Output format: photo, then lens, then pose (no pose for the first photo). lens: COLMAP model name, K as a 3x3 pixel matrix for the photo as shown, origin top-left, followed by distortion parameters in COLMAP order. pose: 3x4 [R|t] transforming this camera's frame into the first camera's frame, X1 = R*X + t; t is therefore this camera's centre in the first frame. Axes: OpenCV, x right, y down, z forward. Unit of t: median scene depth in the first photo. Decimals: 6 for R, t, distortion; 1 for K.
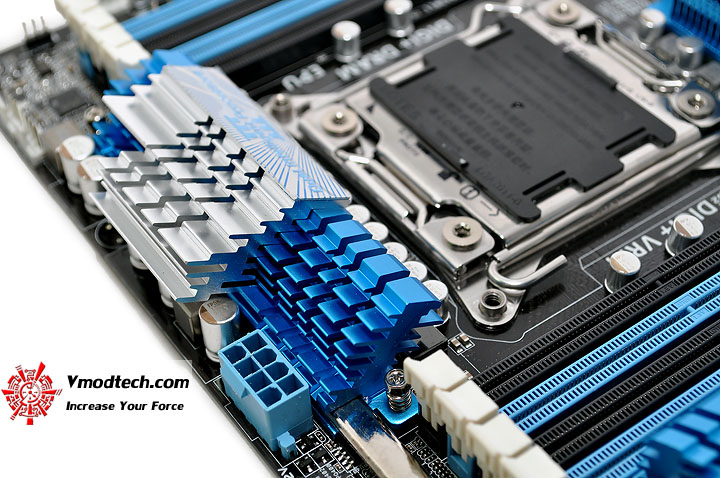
lens RADIAL K [[1313.9, 0, 360.0], [0, 1313.9, 239.0], [0, 0, 1]] dist [0.006200, 0.006119]
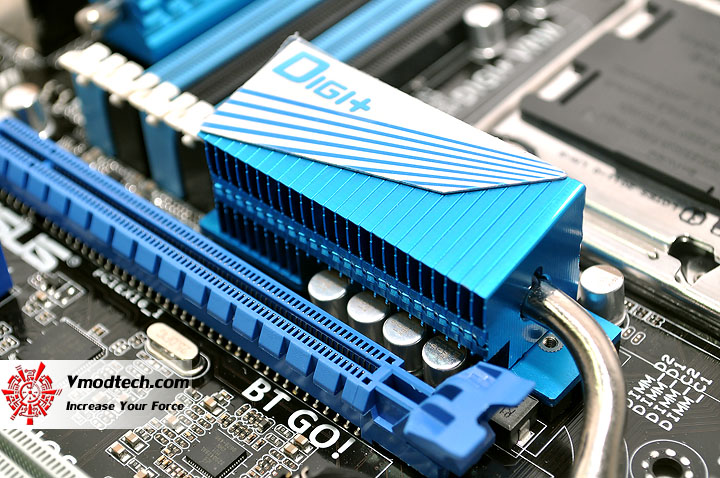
lens RADIAL K [[1308.2, 0, 360.0], [0, 1308.2, 239.0], [0, 0, 1]] dist [-0.022837, -0.043003]
pose [[-0.966747, 0.234750, -0.101453, 0.426155], [-0.095909, 0.034945, 0.994777, -0.826790], [0.237069, 0.971427, -0.011269, 1.066174]]
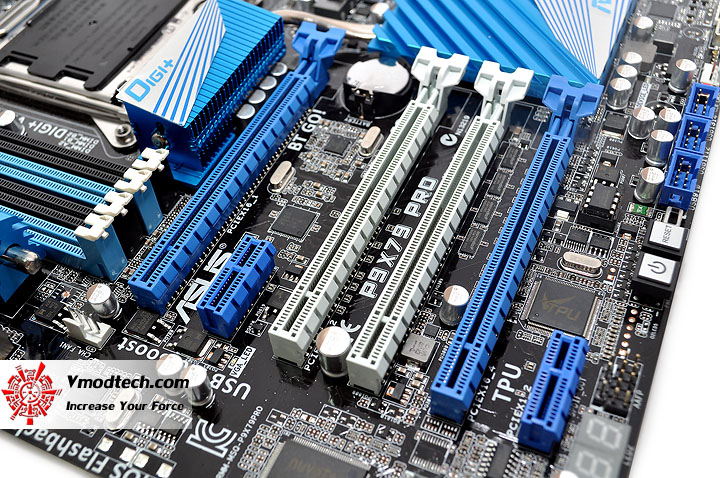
lens RADIAL K [[819.4, 0, 344.0], [0, 819.4, 247.6], [0, 0, 1]] dist [-0.062966, 0.018586]
pose [[0.503895, 0.673359, -0.540997, 0.979944], [-0.587651, 0.726281, 0.356626, -0.431293], [0.633053, 0.138215, 0.761669, 0.522522]]
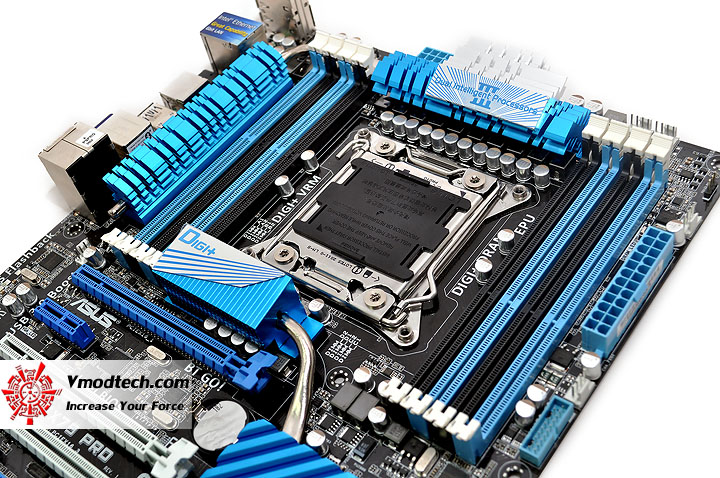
lens RADIAL K [[893.6, 0, 360.0], [0, 893.6, 239.0], [0, 0, 1]] dist [-0.040225, -0.014579]
pose [[-0.922291, 0.385313, -0.030218, 0.198363], [-0.044777, -0.028864, 0.998580, -1.316564], [0.383893, 0.922334, 0.043874, 1.001774]]
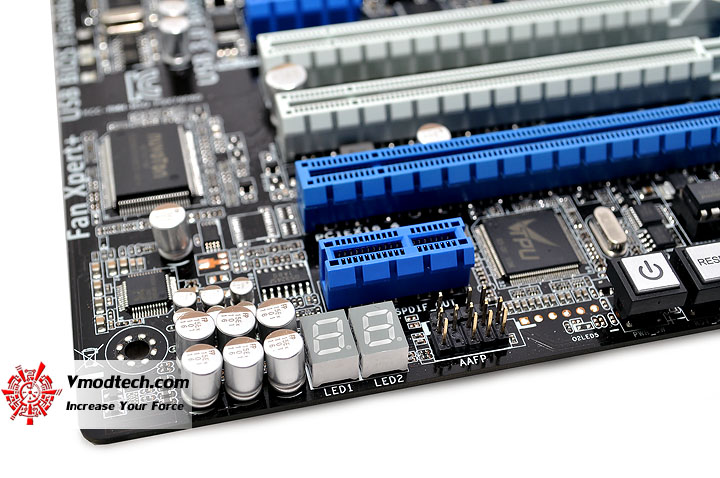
lens RADIAL K [[1047.1, 0, 339.9], [0, 1047.1, 239.1], [0, 0, 1]] dist [0.010133, -0.018518]
pose [[-0.375627, 0.706864, -0.599372, 1.164705], [-0.650309, 0.259750, 0.713883, -0.642801], [0.660305, 0.657931, 0.362111, 0.852942]]
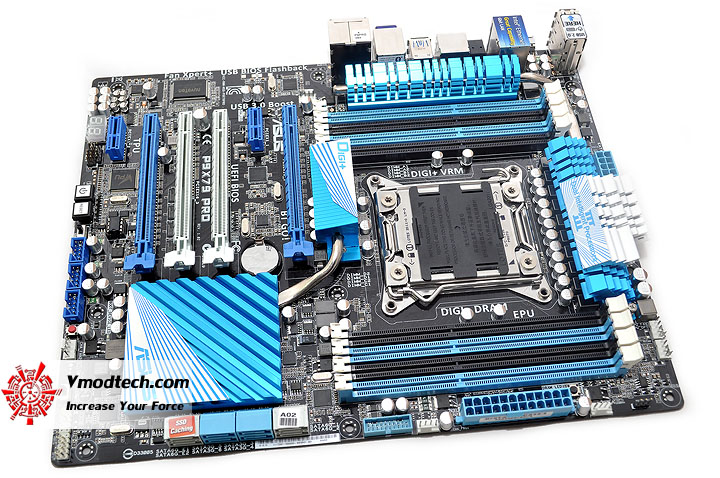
lens RADIAL K [[777.3, 0, 369.4], [0, 777.3, 240.5], [0, 0, 1]] dist [-0.063257, -0.007566]
pose [[-0.873048, -0.385864, 0.298154, -0.166314], [0.374019, -0.137566, 0.917161, -1.460797], [-0.312884, 0.912242, 0.264422, 0.730815]]
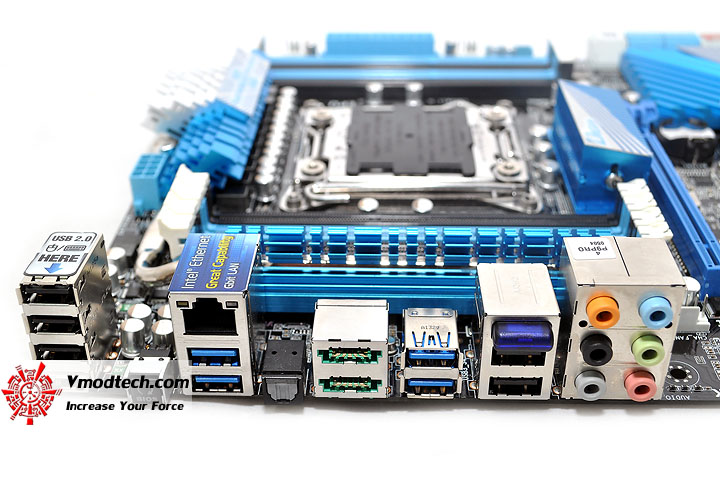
lens RADIAL K [[893.6, 0, 360.0], [0, 893.6, 239.0], [0, 0, 1]] dist [-0.040225, -0.014579]
pose [[0.802835, 0.354398, -0.479436, 0.663103], [-0.448578, 0.888767, -0.094187, 0.153080], [0.392727, 0.290681, 0.872508, 0.059302]]
